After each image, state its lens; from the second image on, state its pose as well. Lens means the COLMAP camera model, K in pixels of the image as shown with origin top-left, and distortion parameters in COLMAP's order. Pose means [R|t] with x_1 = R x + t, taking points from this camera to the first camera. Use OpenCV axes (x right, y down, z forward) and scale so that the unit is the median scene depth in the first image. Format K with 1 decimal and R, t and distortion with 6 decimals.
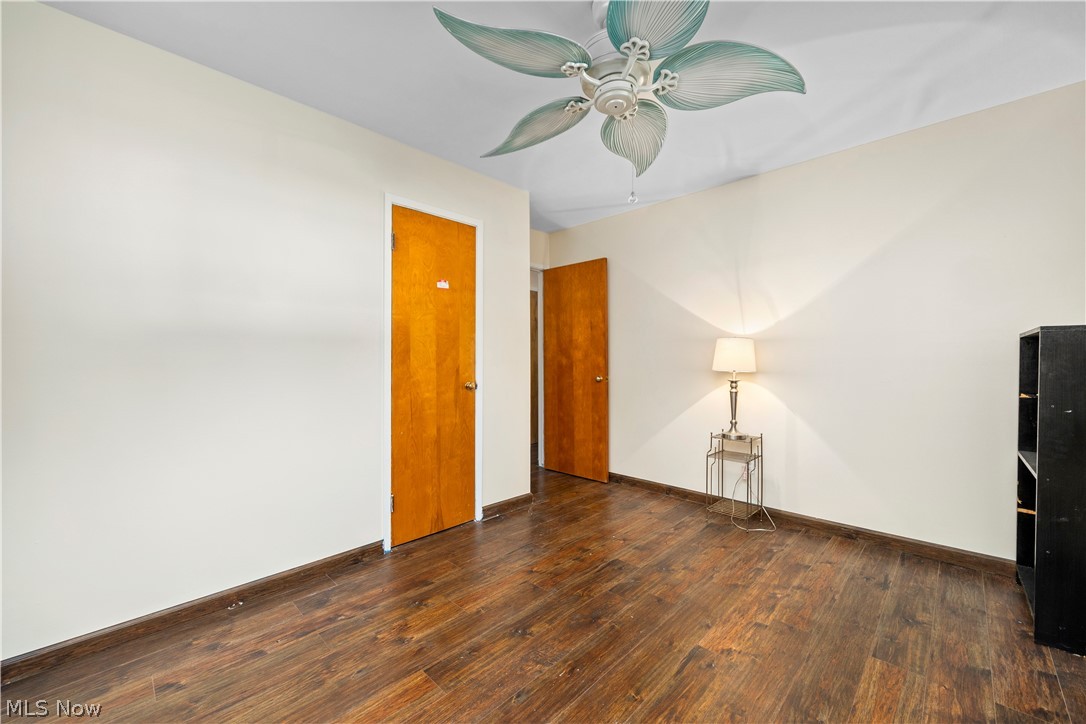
lens RADIAL K [[426.2, 0, 542.6], [0, 426.2, 365.1], [0, 0, 1]] dist [-0.000803, -0.000498]
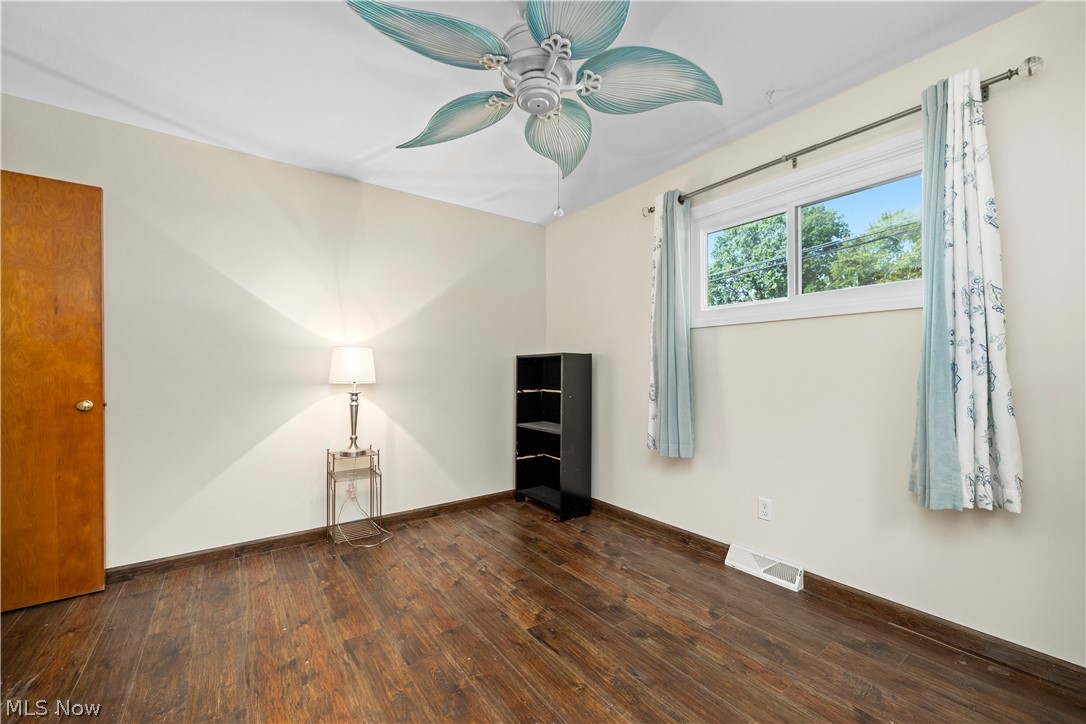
lens RADIAL K [[426.2, 0, 542.9], [0, 426.2, 370.0], [0, 0, 1]] dist [-0.000803, -0.000498]
pose [[0.166190, 0.008727, 0.986055, -0.498603], [0.016938, 0.999788, -0.011704, 0.004474], [-0.985948, 0.018647, 0.166007, 0.537827]]
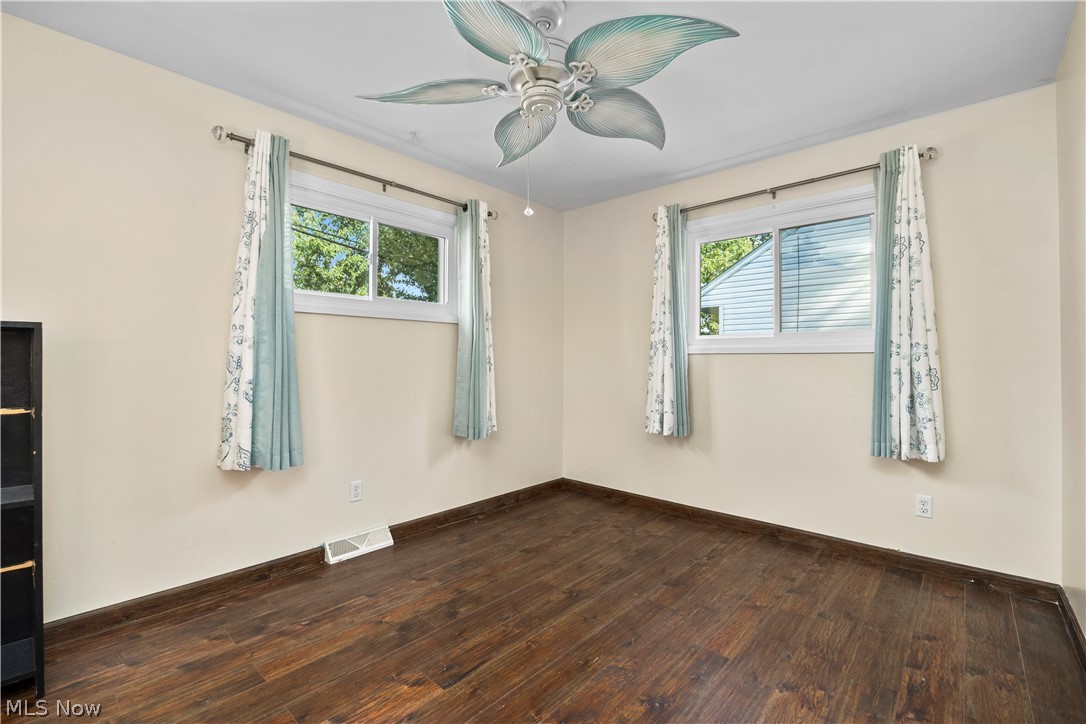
lens RADIAL K [[468.9, 0, 537.4], [0, 468.9, 355.4], [0, 0, 1]] dist [-0.018632, -0.000541]
pose [[-0.999675, 0.004054, -0.025172, 0.138099], [0.003844, 0.999958, 0.008375, -0.021397], [0.025205, 0.008276, -0.999648, 1.365995]]
